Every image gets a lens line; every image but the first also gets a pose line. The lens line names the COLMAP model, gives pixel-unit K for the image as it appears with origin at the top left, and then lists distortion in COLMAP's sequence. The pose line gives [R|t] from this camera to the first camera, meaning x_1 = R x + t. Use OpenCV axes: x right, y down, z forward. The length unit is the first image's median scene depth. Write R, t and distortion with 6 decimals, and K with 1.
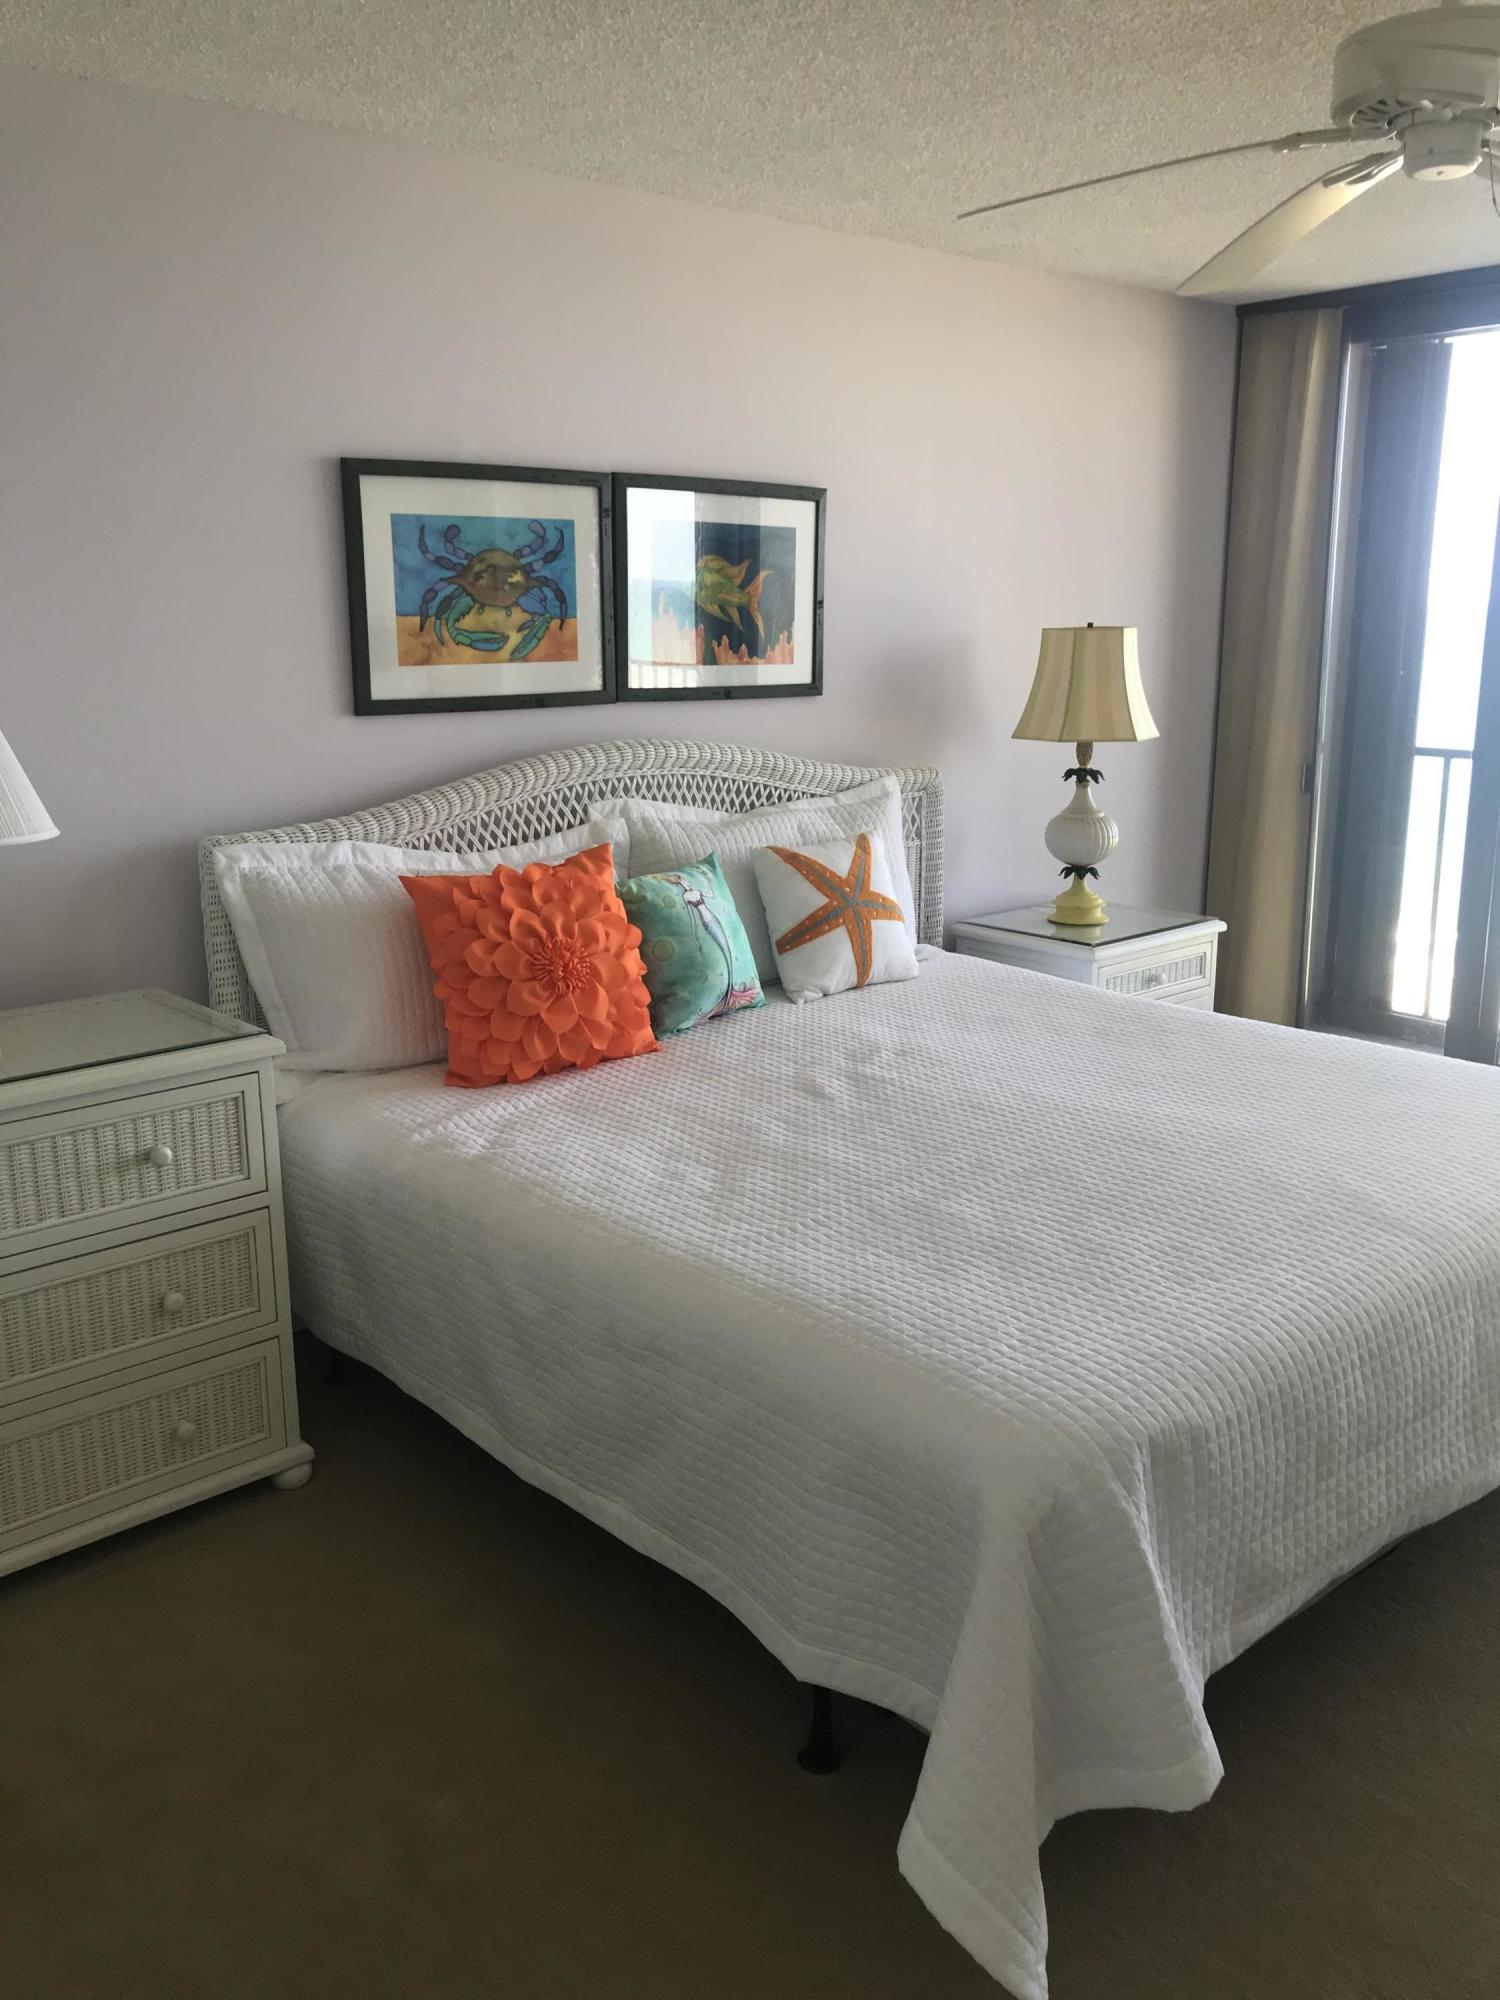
lens RADIAL K [[1672.4, 0, 742.5], [0, 1672.4, 940.5], [0, 0, 1]] dist [0.010579, 0.010909]
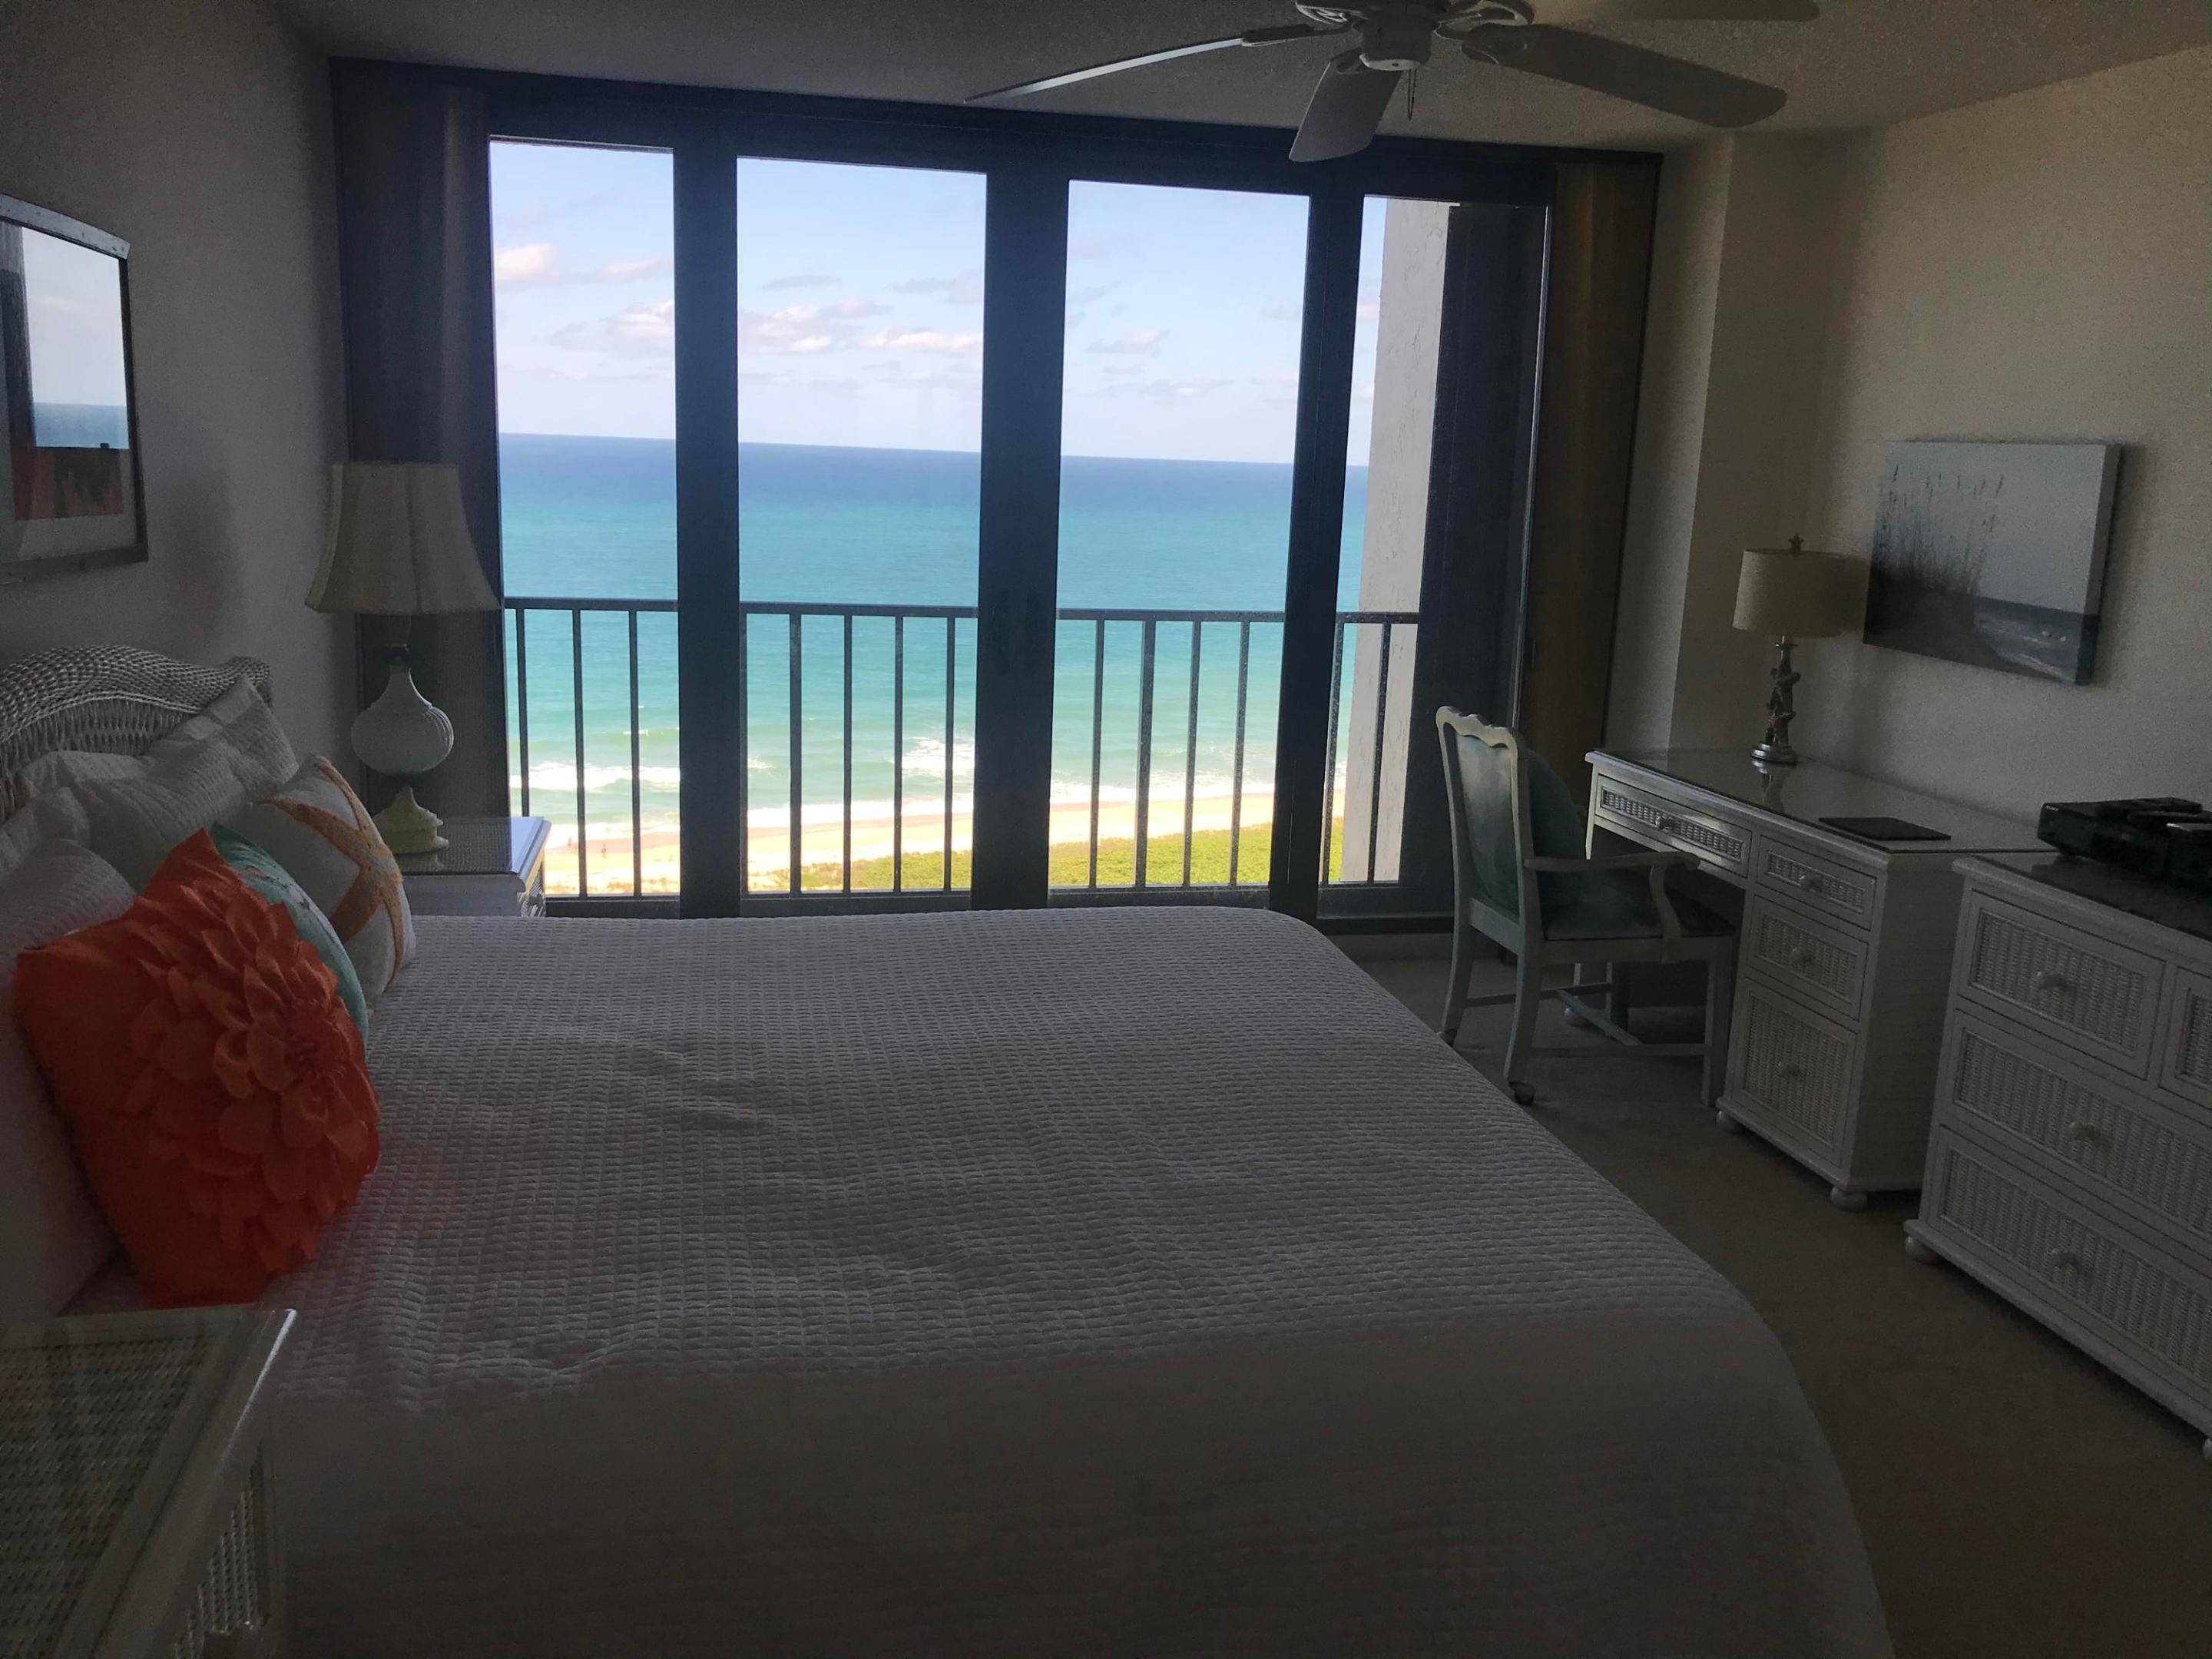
lens RADIAL K [[1801.3, 0, 1107.2], [0, 1801.3, 837.8], [0, 0, 1]] dist [0.010103, 0.002594]
pose [[0.470179, -0.152421, 0.869310, -0.536570], [0.129573, 0.986223, 0.102838, -0.089314], [-0.873008, 0.064287, 0.483451, 0.479588]]
